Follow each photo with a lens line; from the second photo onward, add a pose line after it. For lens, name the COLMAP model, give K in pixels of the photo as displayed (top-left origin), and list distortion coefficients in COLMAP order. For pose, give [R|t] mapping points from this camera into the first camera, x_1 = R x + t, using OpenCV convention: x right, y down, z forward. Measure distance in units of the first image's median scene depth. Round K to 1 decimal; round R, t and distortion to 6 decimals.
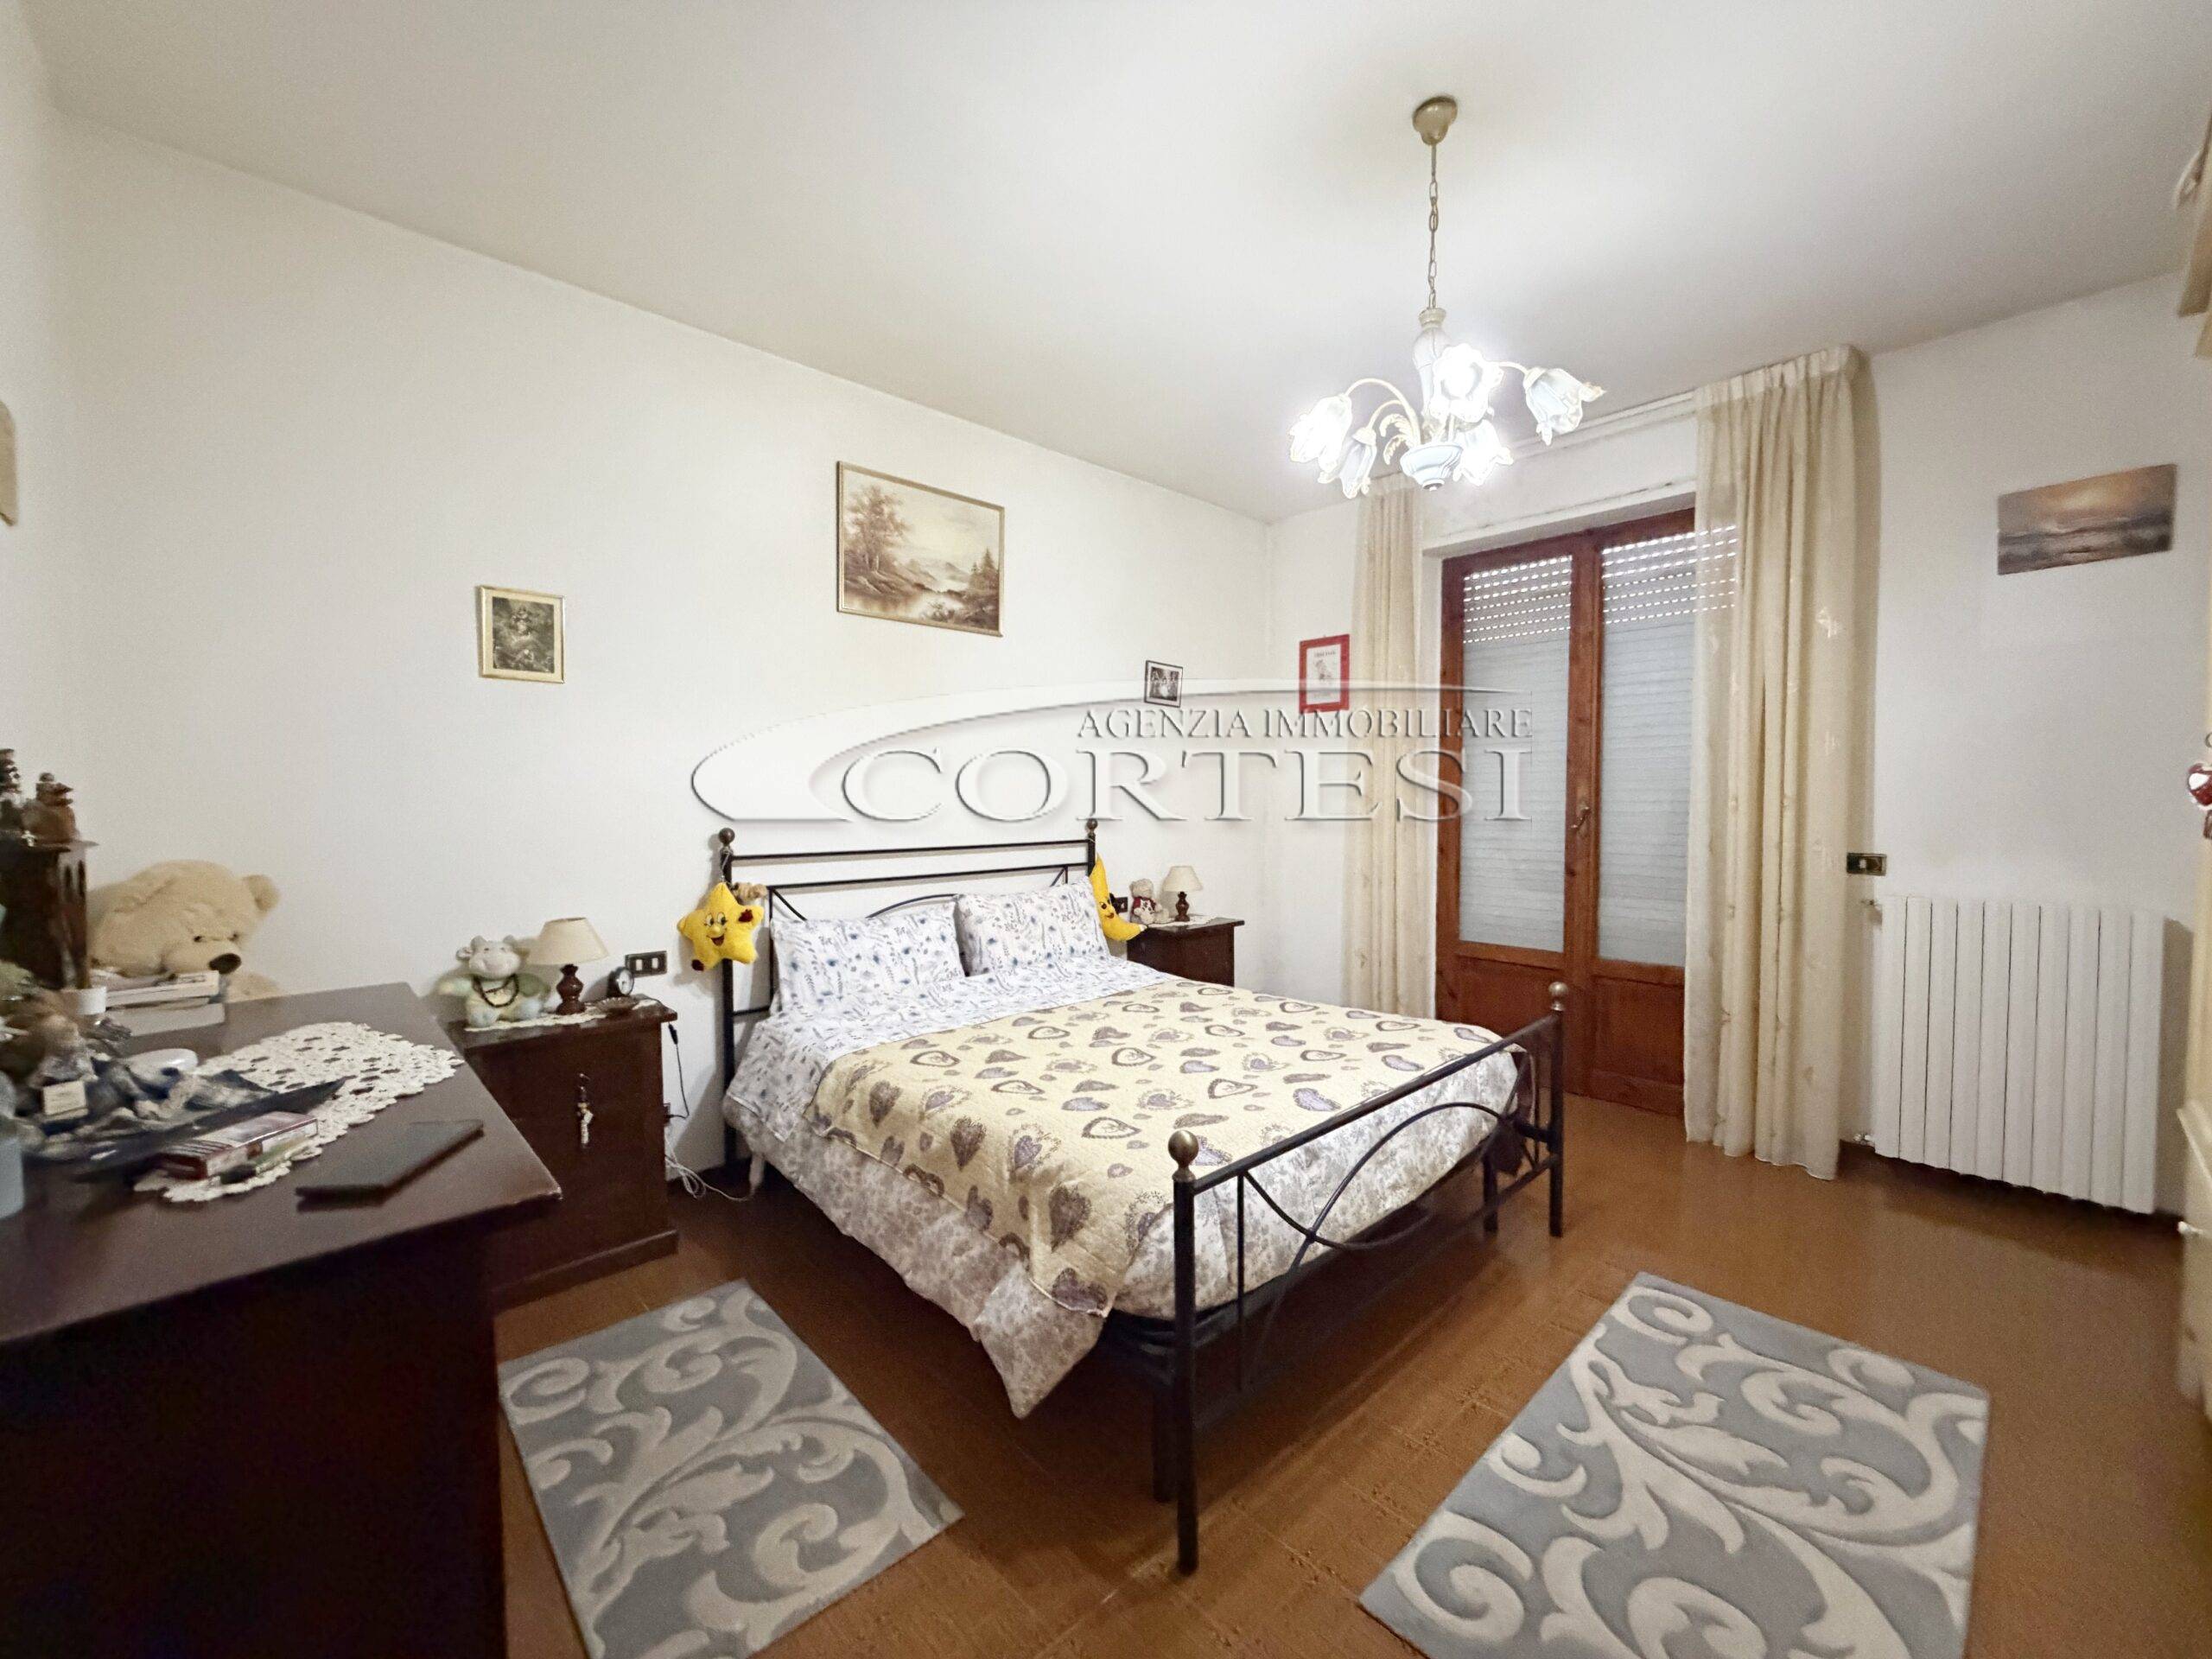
lens RADIAL K [[878.6, 0, 1101.7], [0, 878.6, 826.1], [0, 0, 1]] dist [-0.001184, 0.000309]
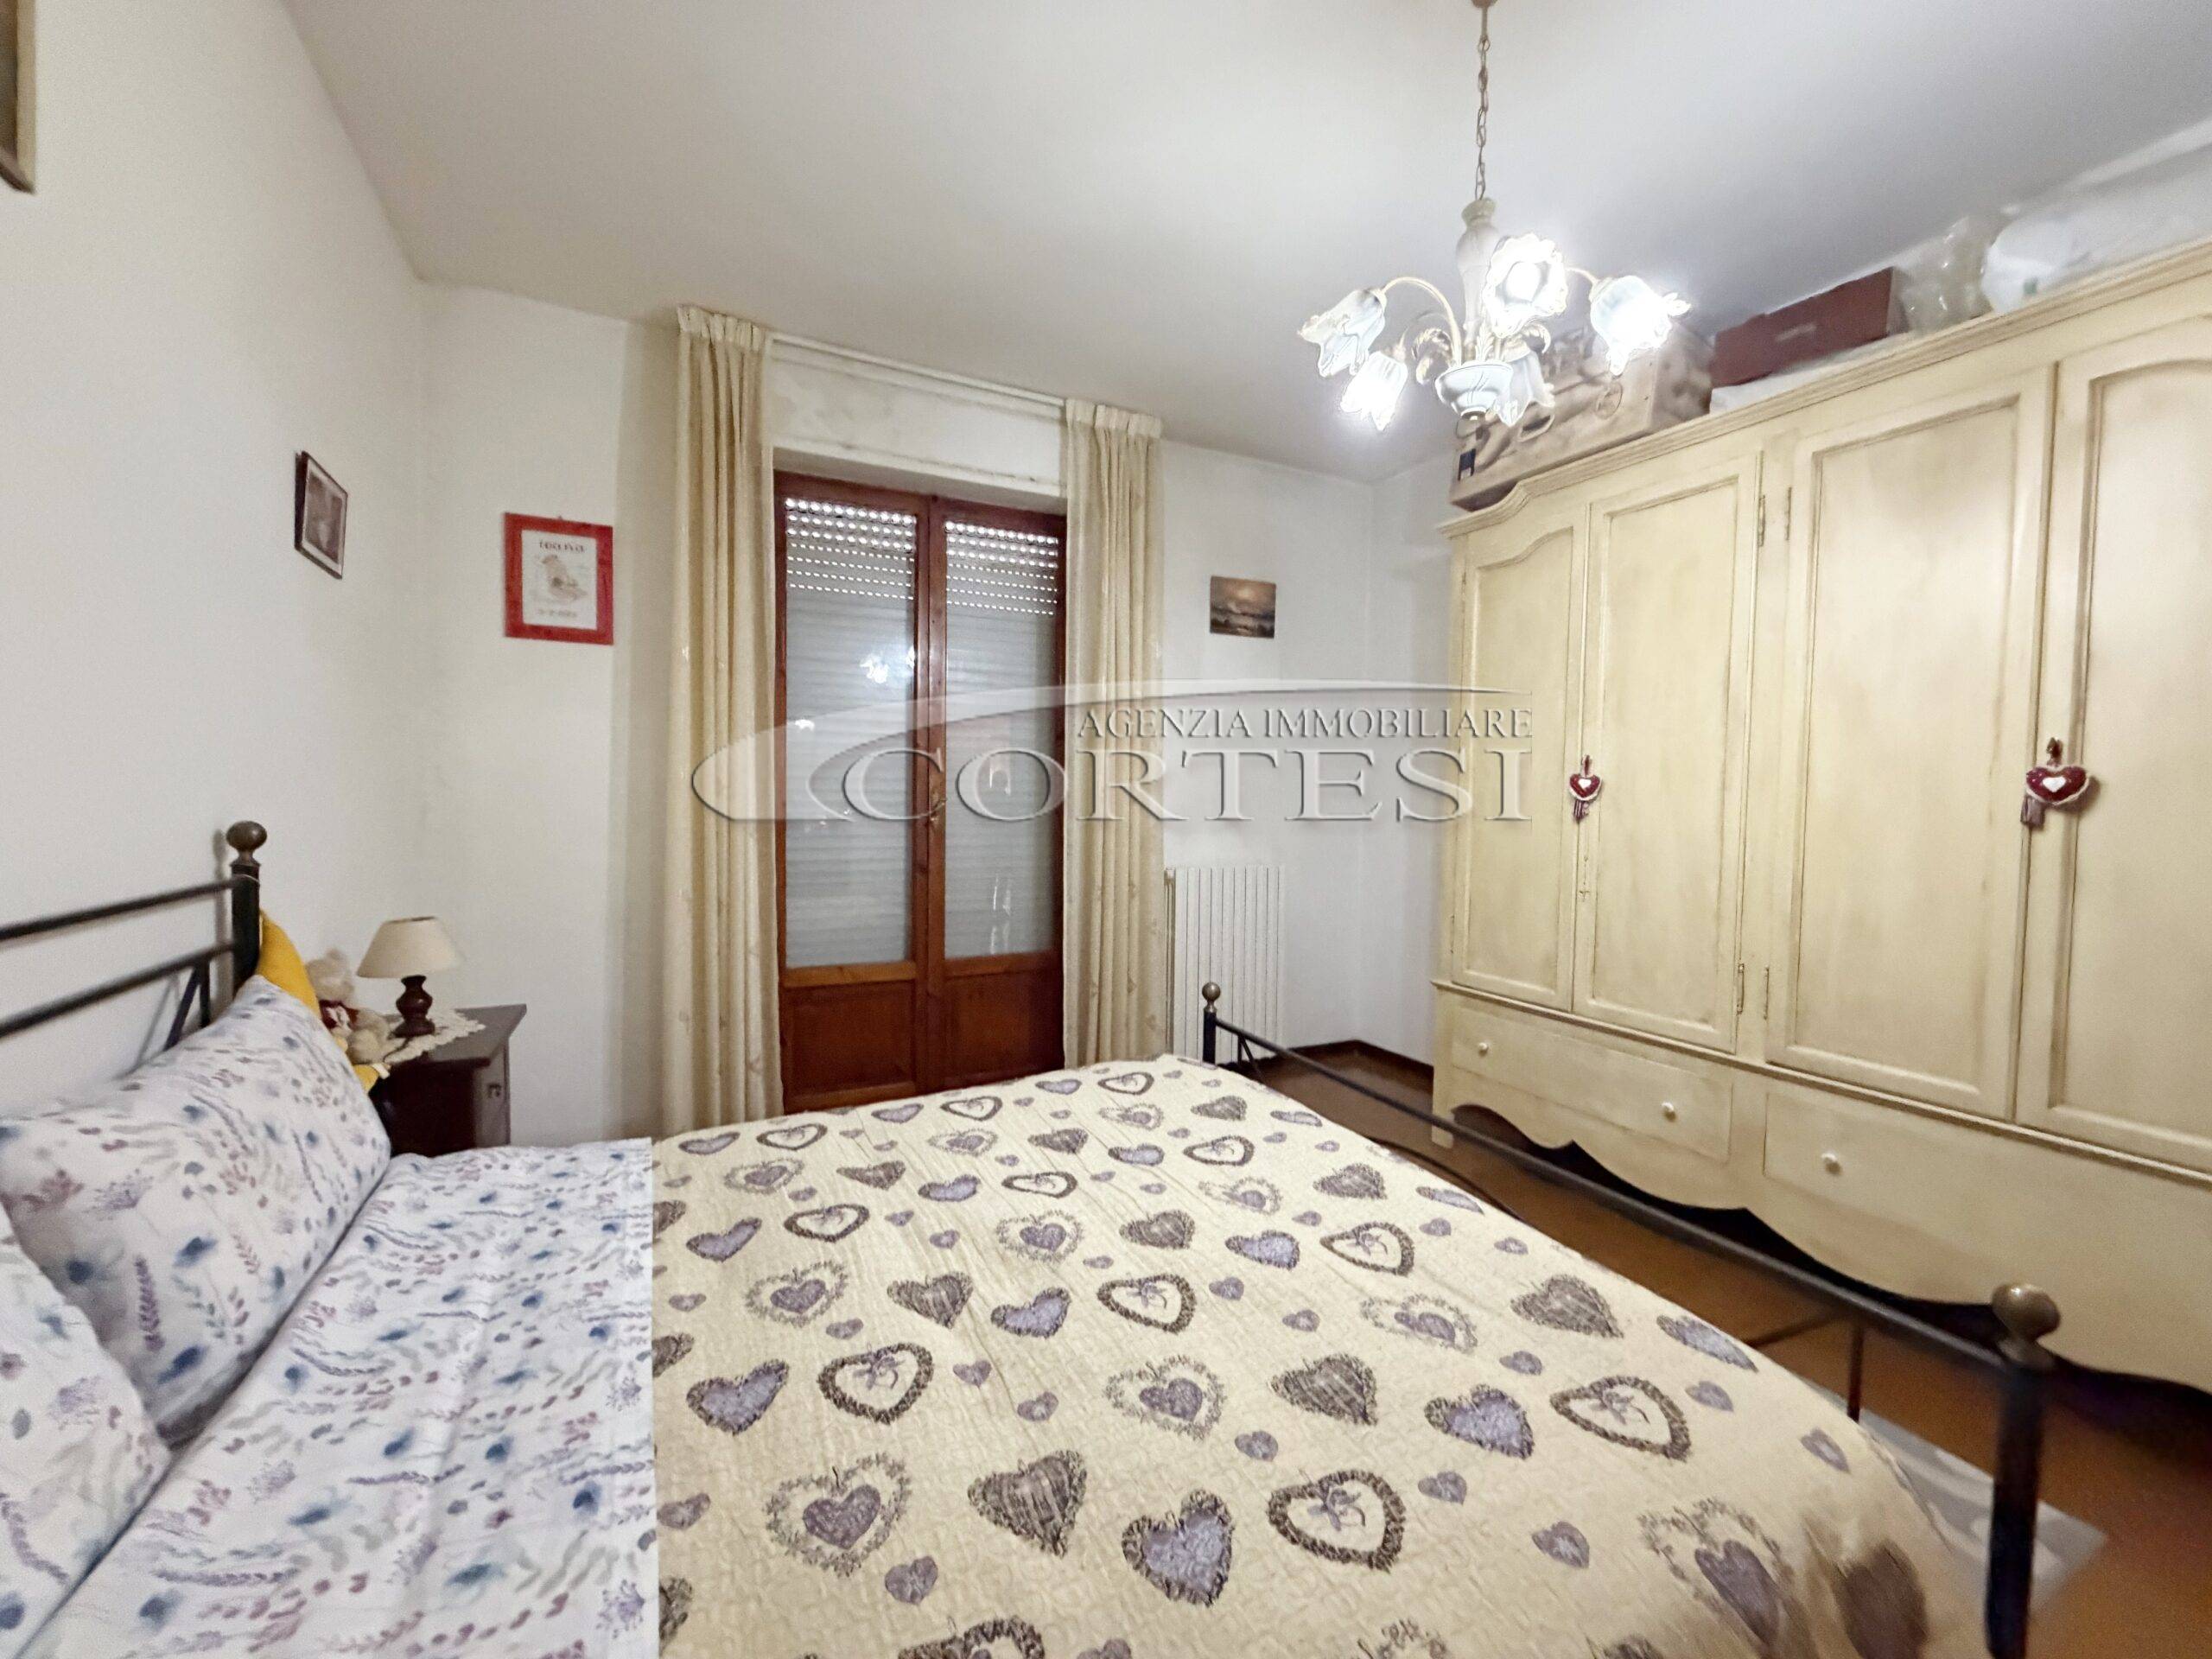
lens RADIAL K [[878.6, 0, 1101.2], [0, 878.6, 829.3], [0, 0, 1]] dist [-0.001184, 0.000309]
pose [[0.293308, -0.029521, 0.955562, -0.339365], [0.018872, 0.999507, 0.025086, -0.010515], [-0.955832, 0.010676, 0.293721, 0.685169]]
